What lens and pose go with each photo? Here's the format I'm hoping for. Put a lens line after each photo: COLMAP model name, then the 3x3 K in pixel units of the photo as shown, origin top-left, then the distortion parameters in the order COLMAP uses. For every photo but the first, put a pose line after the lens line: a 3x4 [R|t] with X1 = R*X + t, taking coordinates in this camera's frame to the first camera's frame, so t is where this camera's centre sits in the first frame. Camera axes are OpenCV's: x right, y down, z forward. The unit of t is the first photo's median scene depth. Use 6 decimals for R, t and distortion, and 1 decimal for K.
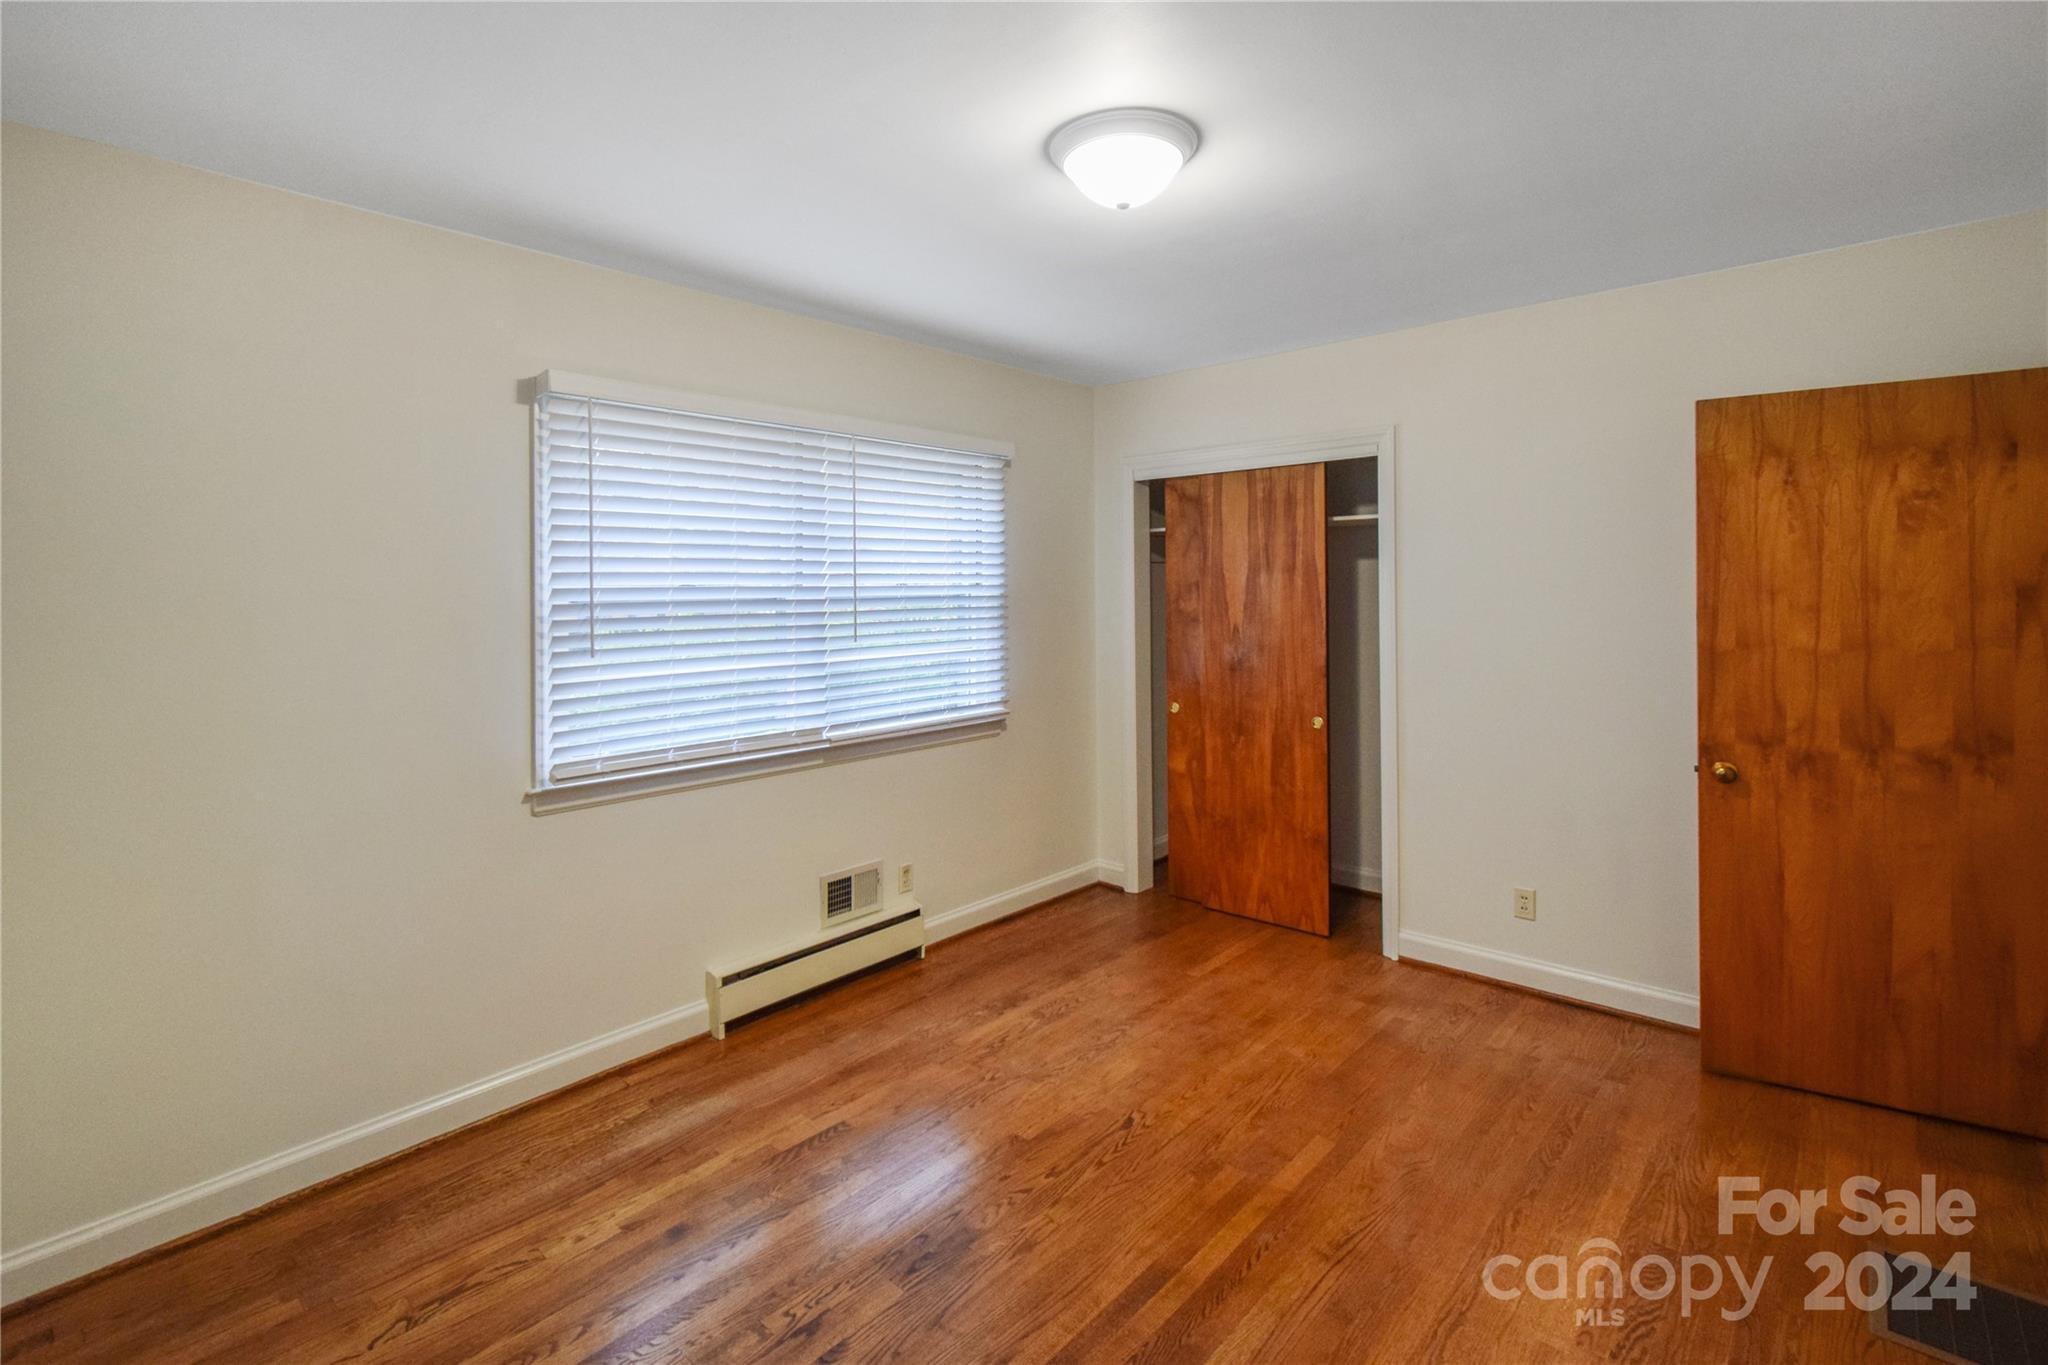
lens RADIAL K [[932.3, 0, 1017.2], [0, 932.3, 590.4], [0, 0, 1]] dist [-0.001027, -0.000555]
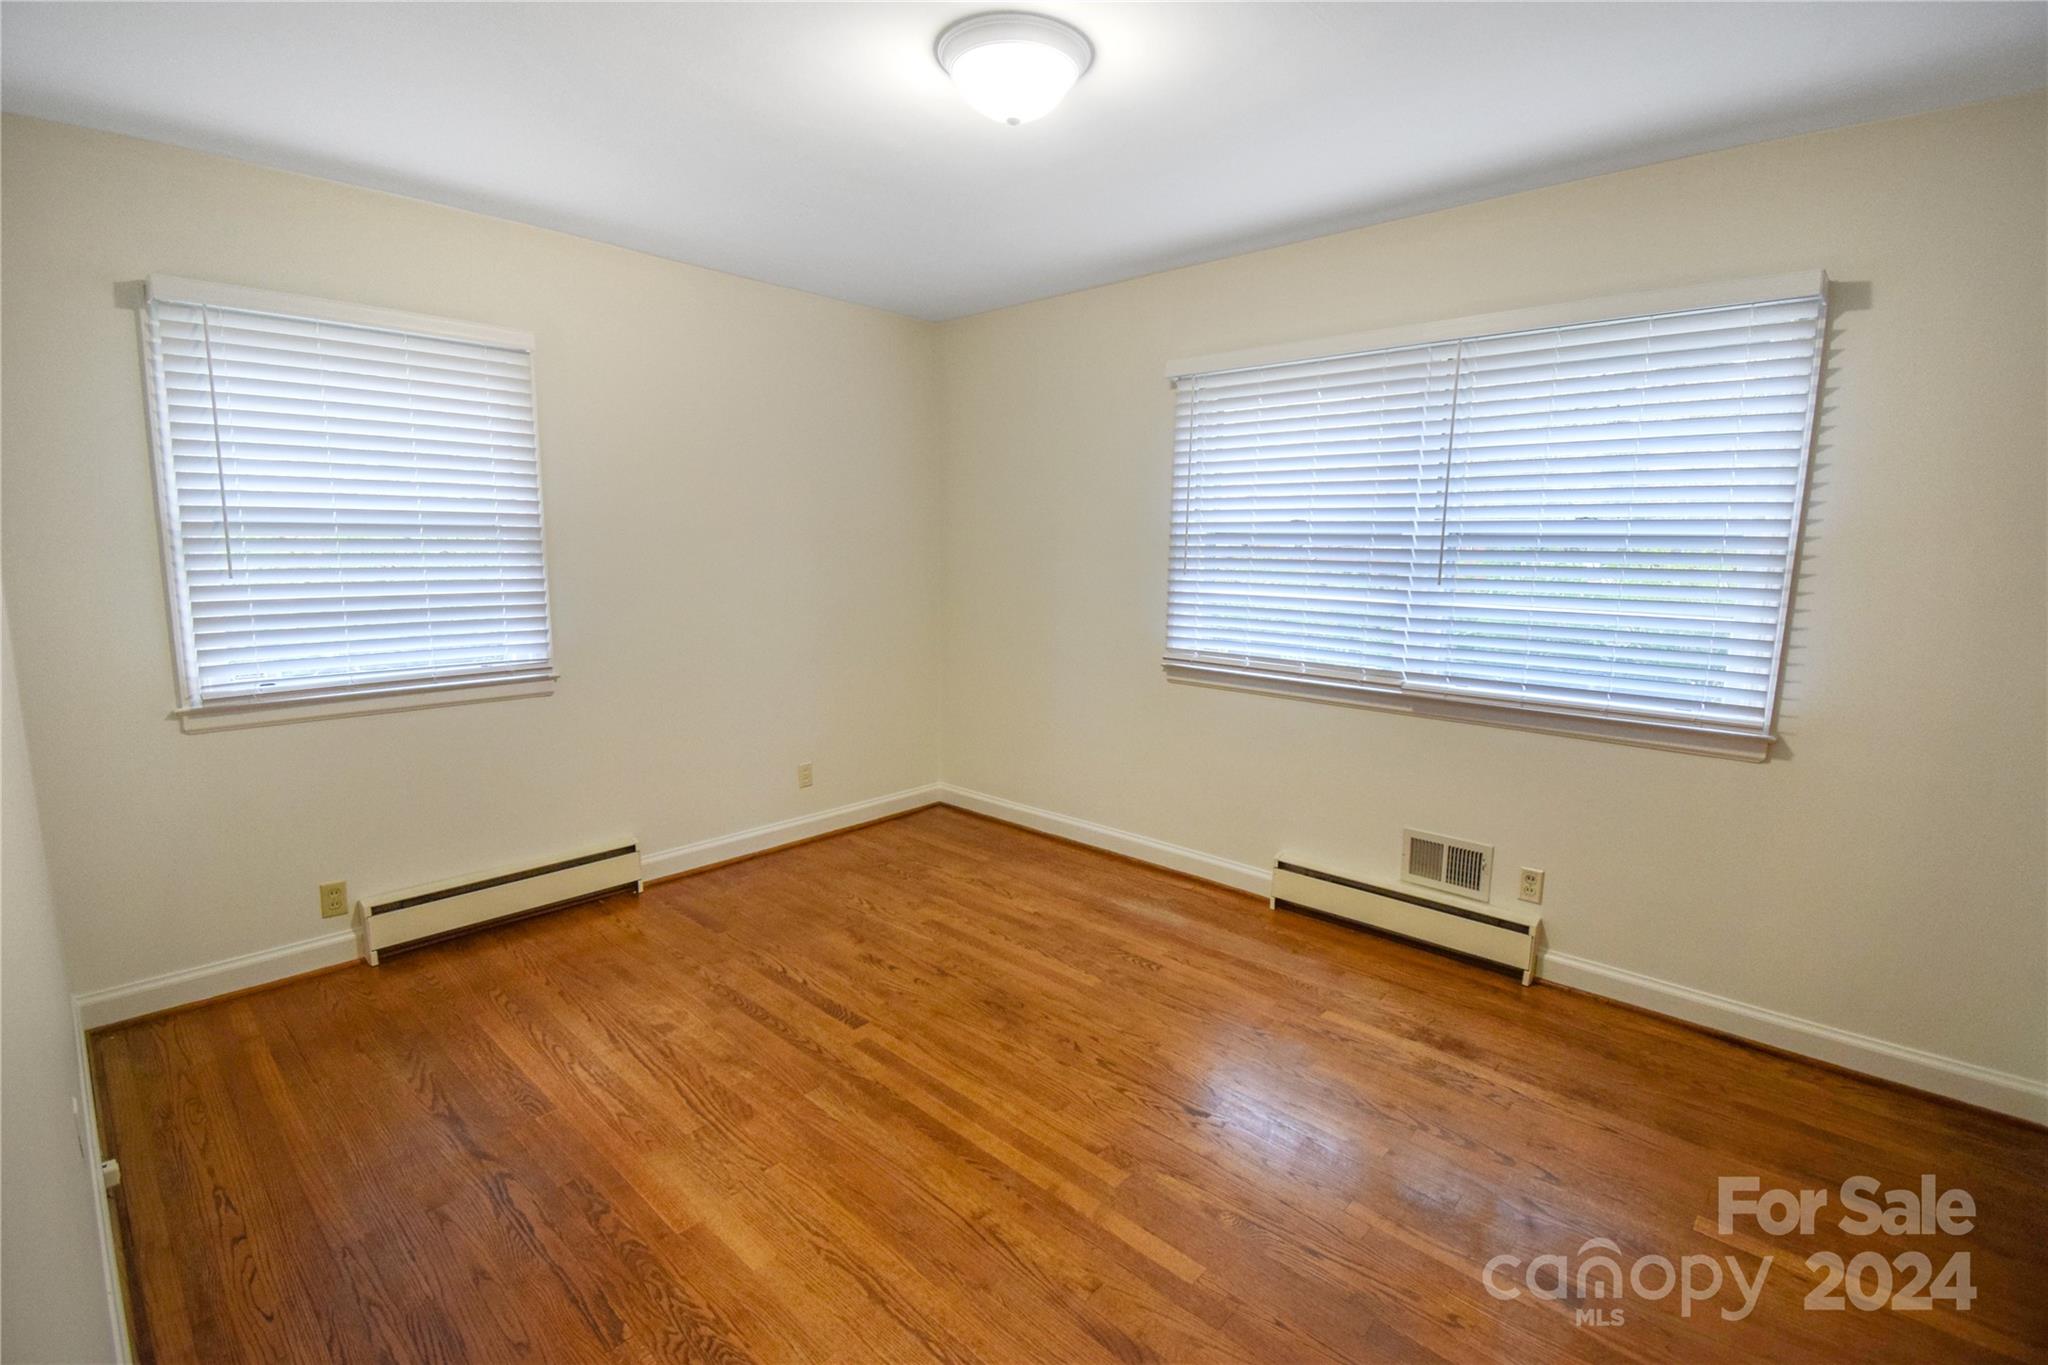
lens RADIAL K [[915.9, 0, 1029.2], [0, 915.9, 654.2], [0, 0, 1]] dist [0.000422, -0.000038]
pose [[-0.002988, 0.143931, -0.989583, 0.804570], [-0.004482, 0.989576, 0.143943, -0.003594], [0.999985, 0.004866, -0.002311, 0.709700]]
